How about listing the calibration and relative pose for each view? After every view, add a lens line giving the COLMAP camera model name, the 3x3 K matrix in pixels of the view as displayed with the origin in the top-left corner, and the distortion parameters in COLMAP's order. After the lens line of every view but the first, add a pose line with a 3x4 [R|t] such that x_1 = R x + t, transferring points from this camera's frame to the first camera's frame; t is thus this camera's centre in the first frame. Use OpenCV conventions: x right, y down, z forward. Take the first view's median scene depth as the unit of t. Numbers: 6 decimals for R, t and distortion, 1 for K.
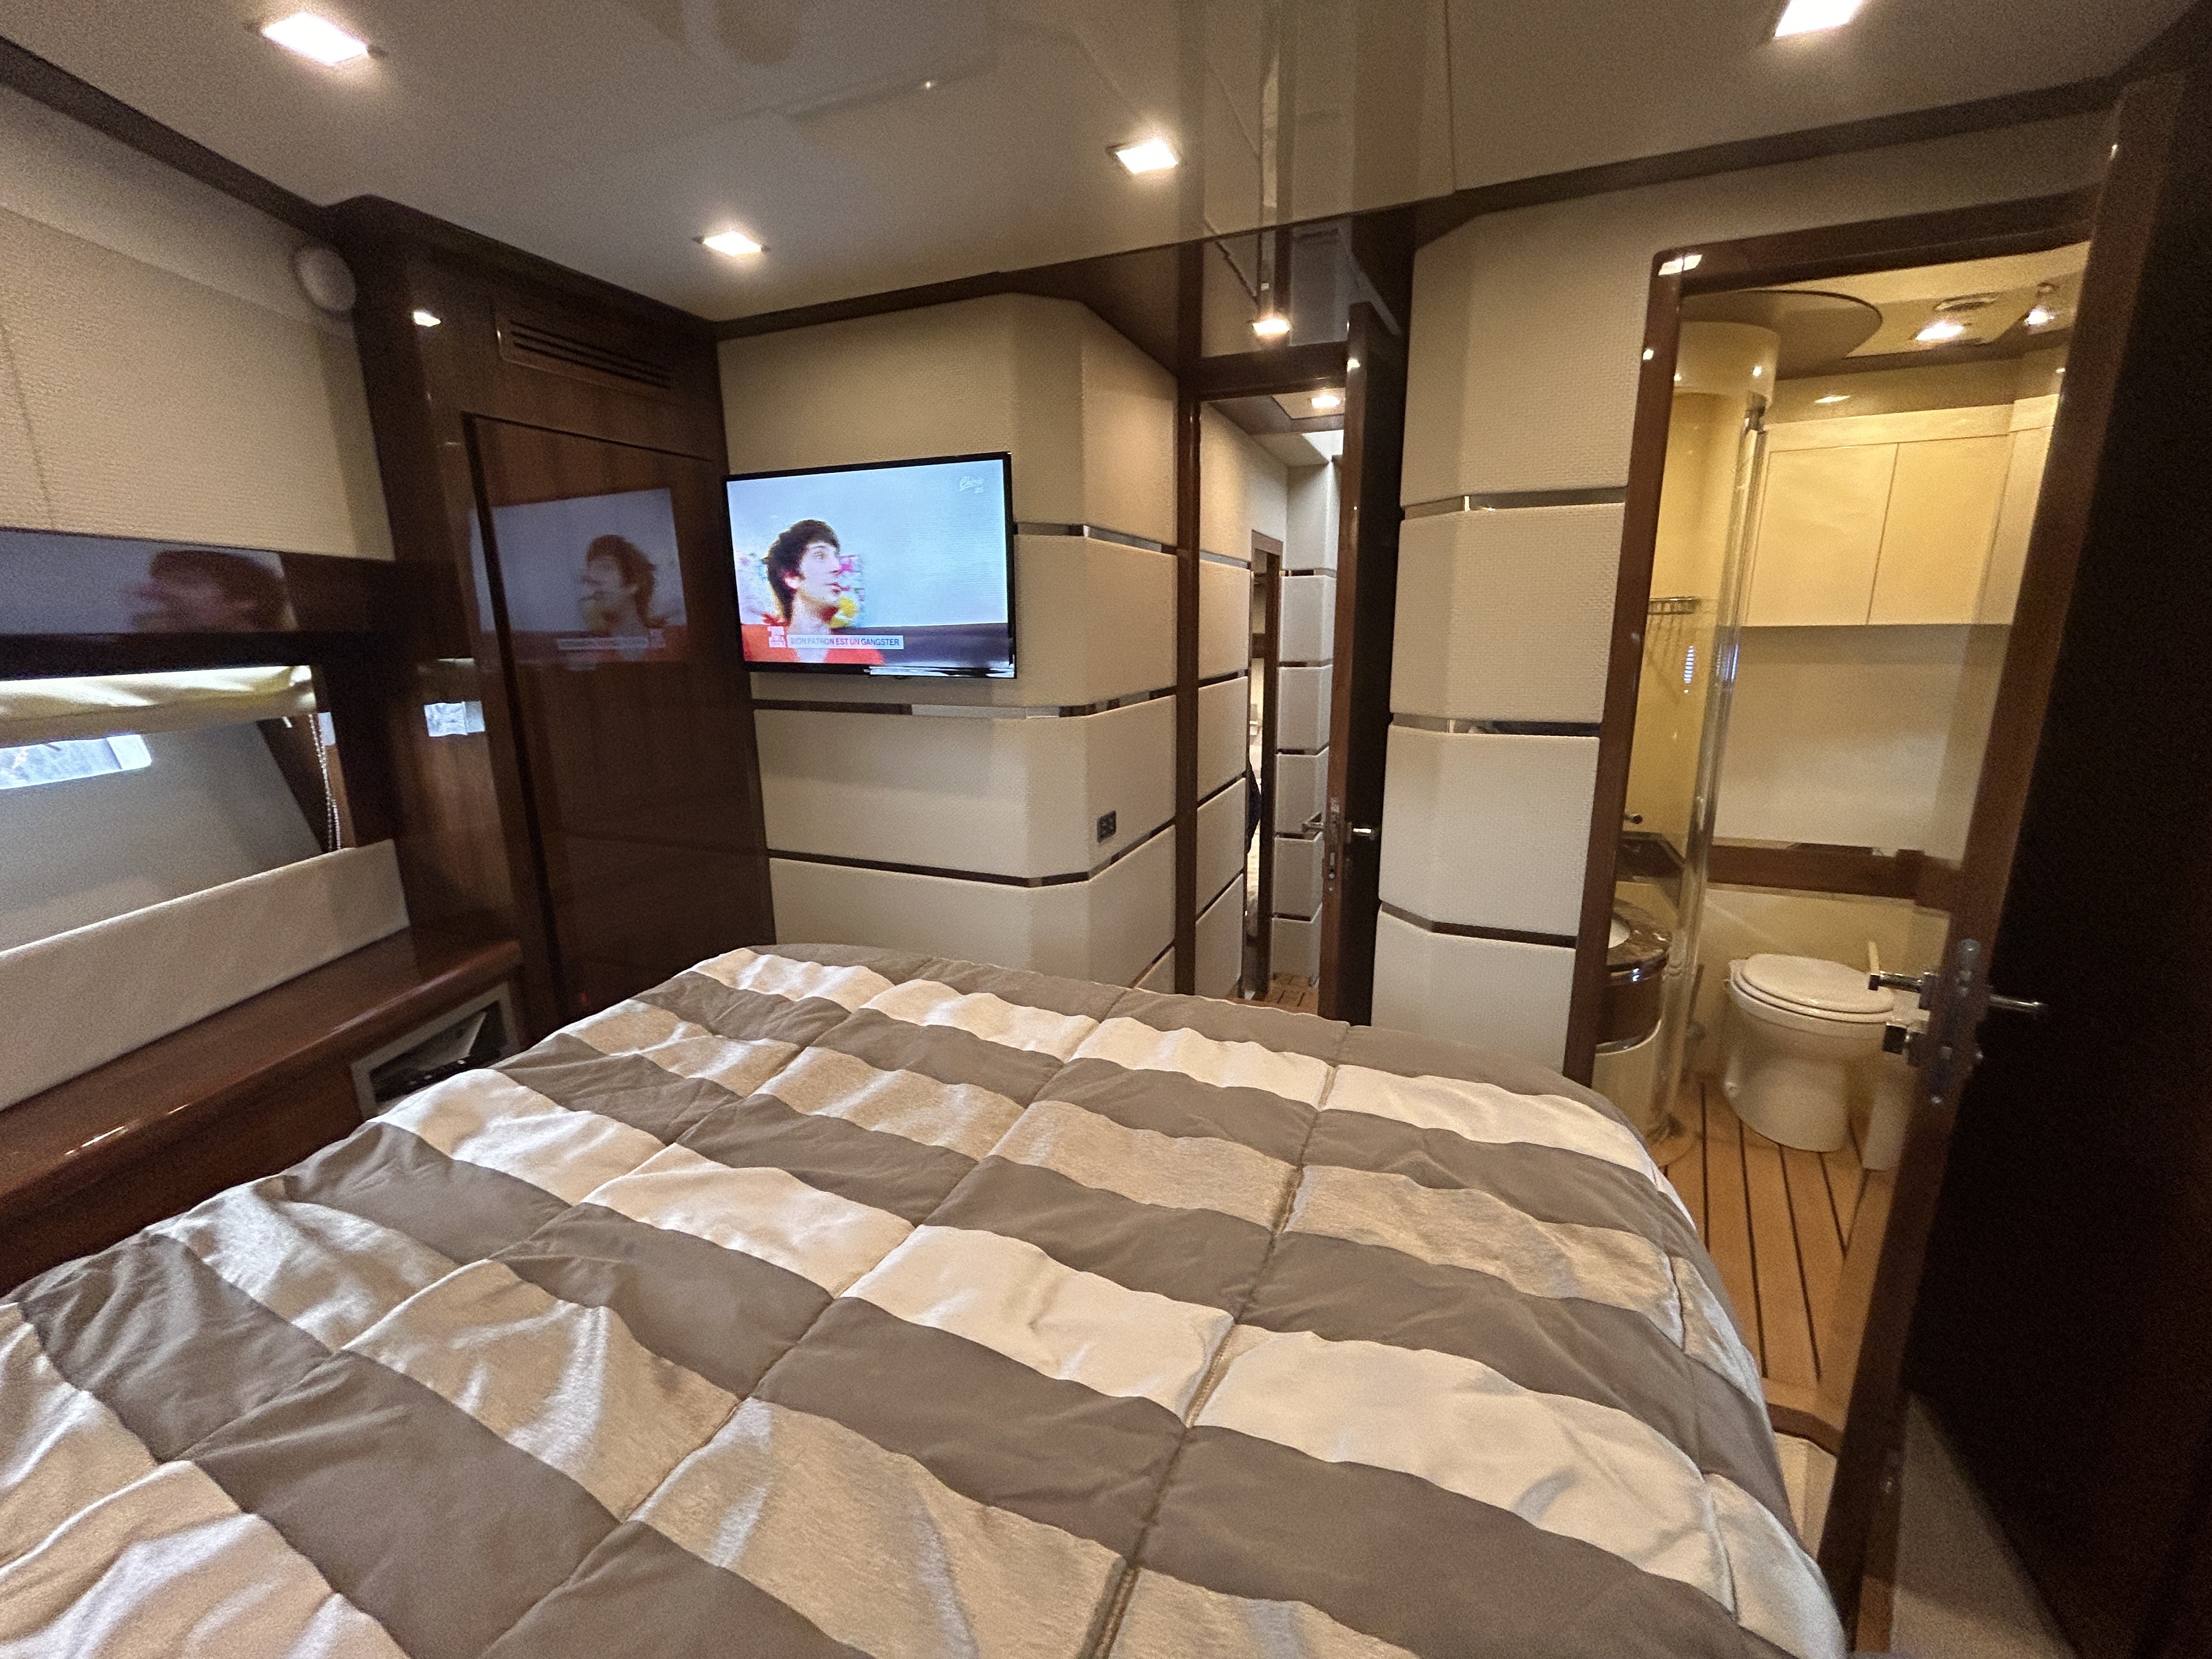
lens RADIAL K [[900.4, 0, 1106.0], [0, 900.4, 829.5], [0, 0, 1]] dist [0.008151, 0.000261]
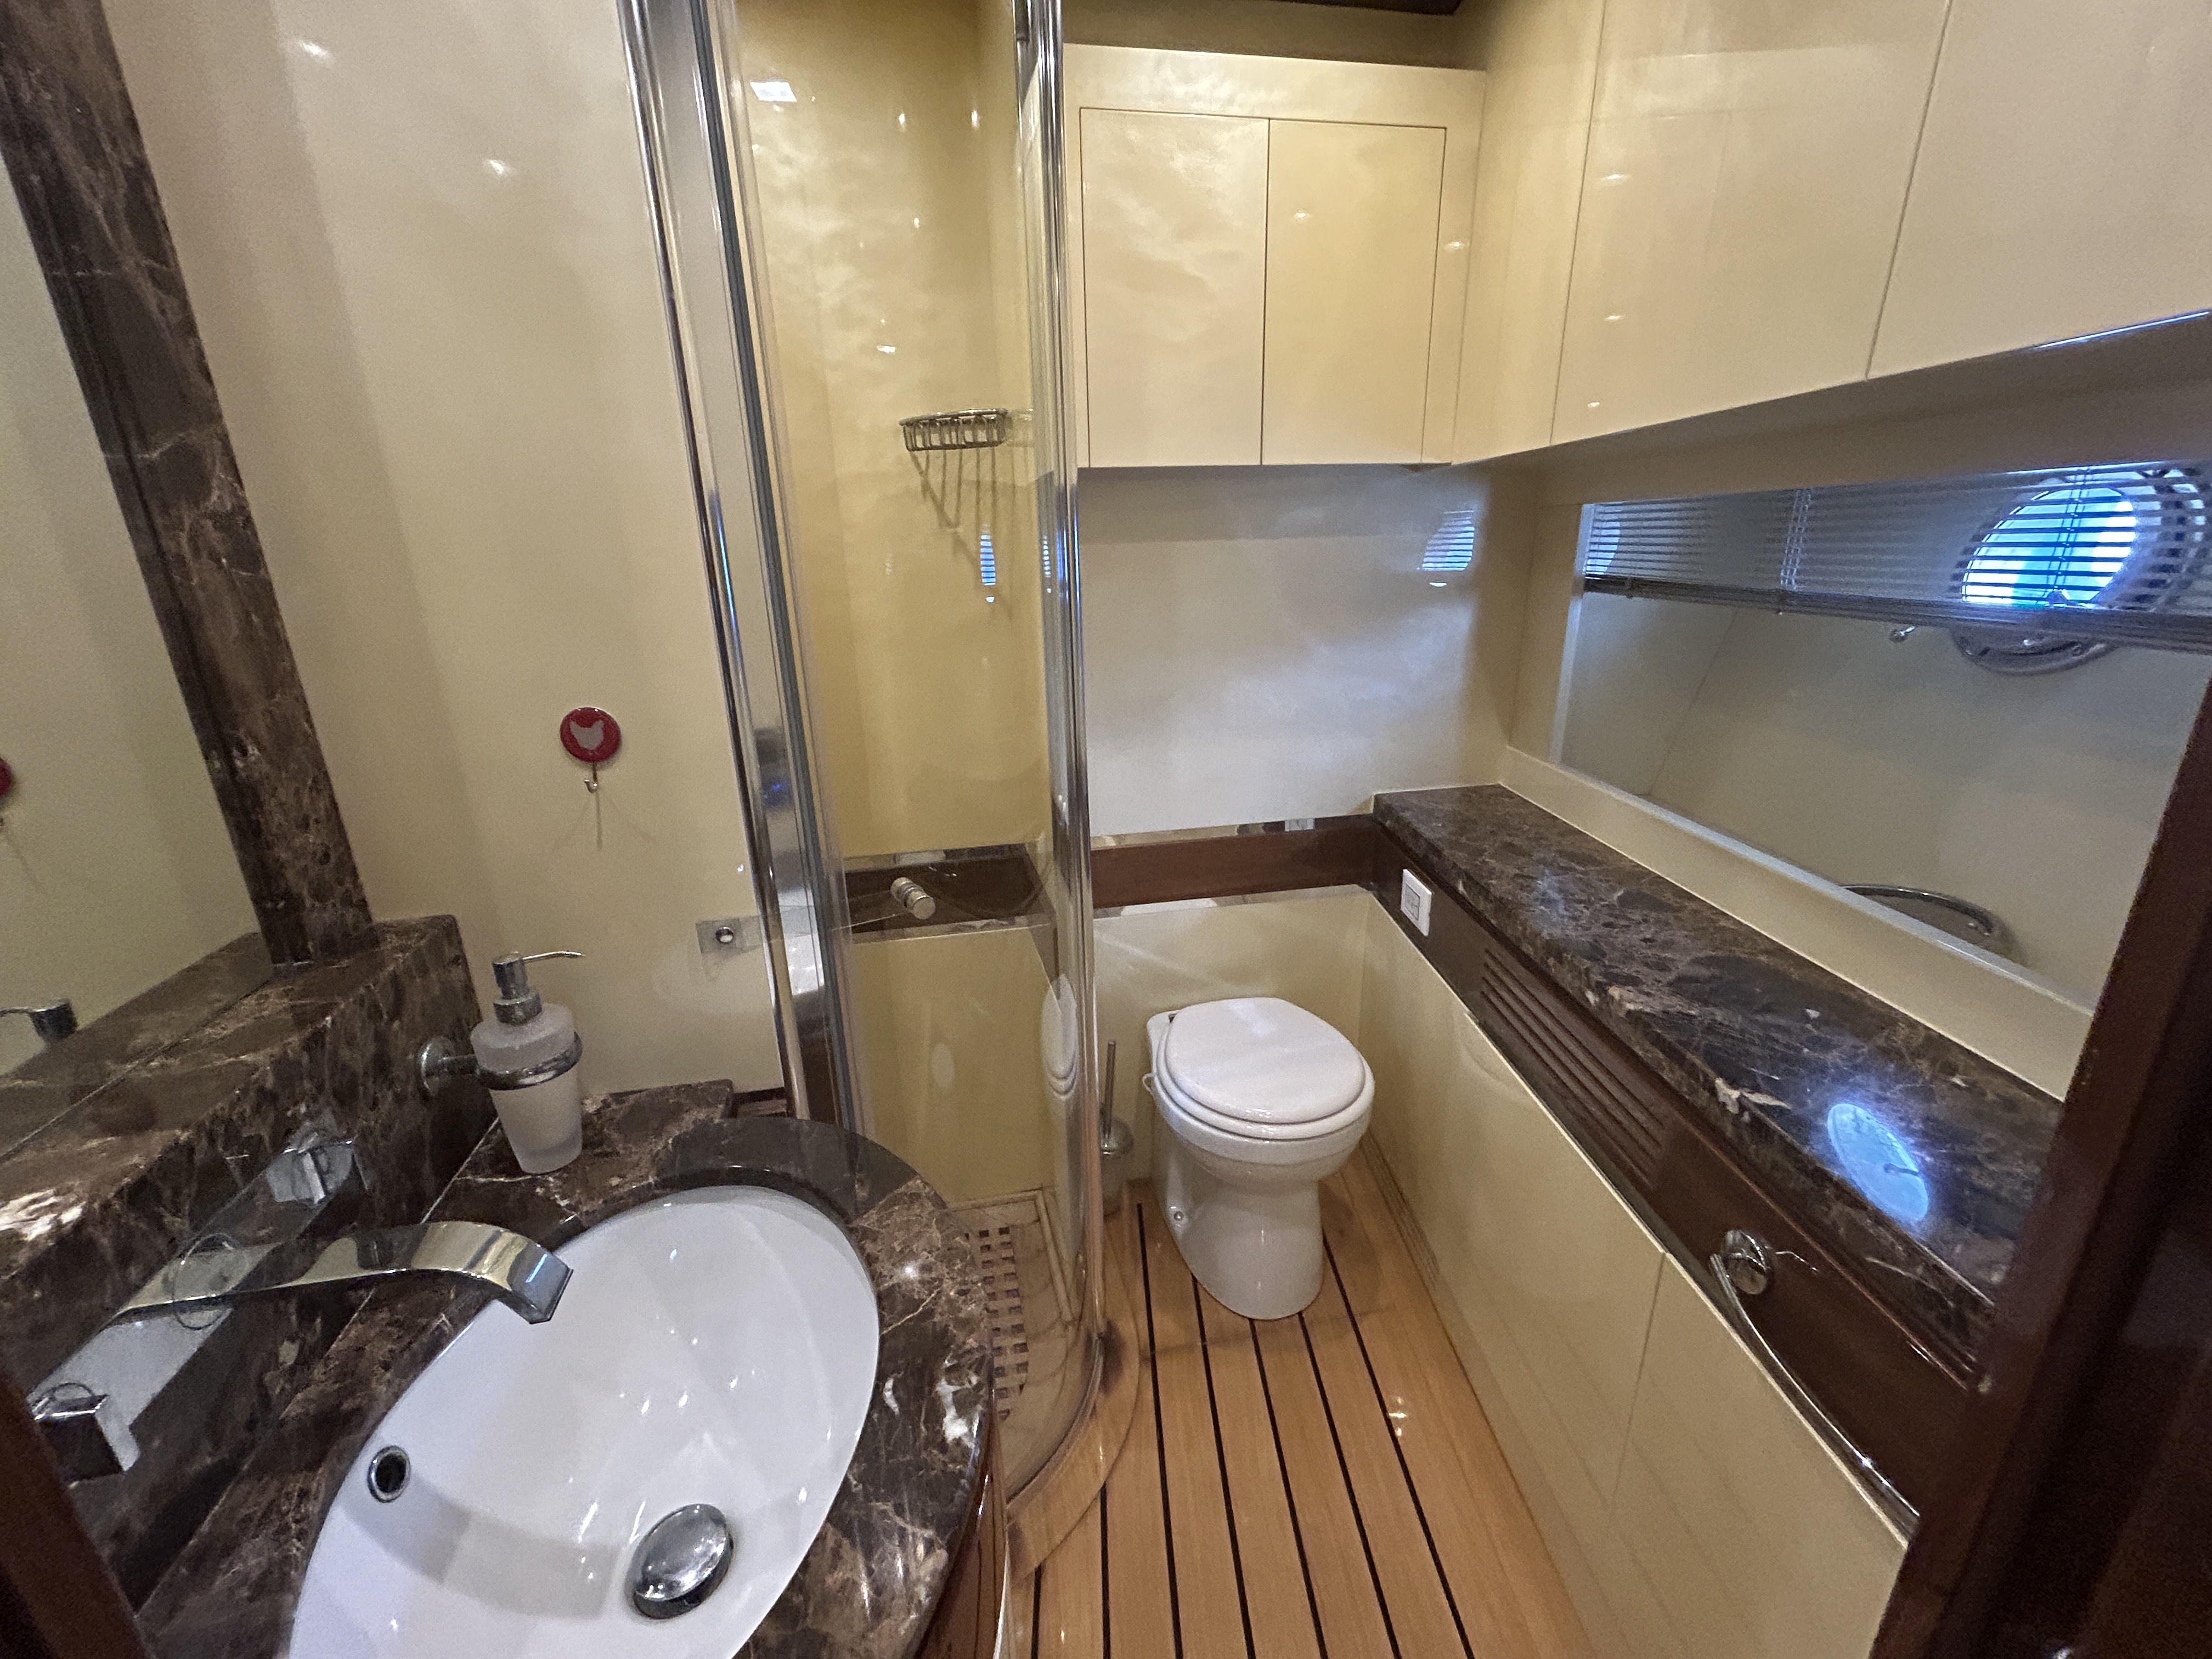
lens RADIAL K [[900.4, 0, 1106.0], [0, 900.4, 829.5], [0, 0, 1]] dist [0.008151, 0.000261]
pose [[0.831574, -0.197930, 0.518948, 0.388466], [0.138742, 0.978752, 0.150980, -0.092892], [-0.537805, -0.053551, 0.841367, 0.524741]]
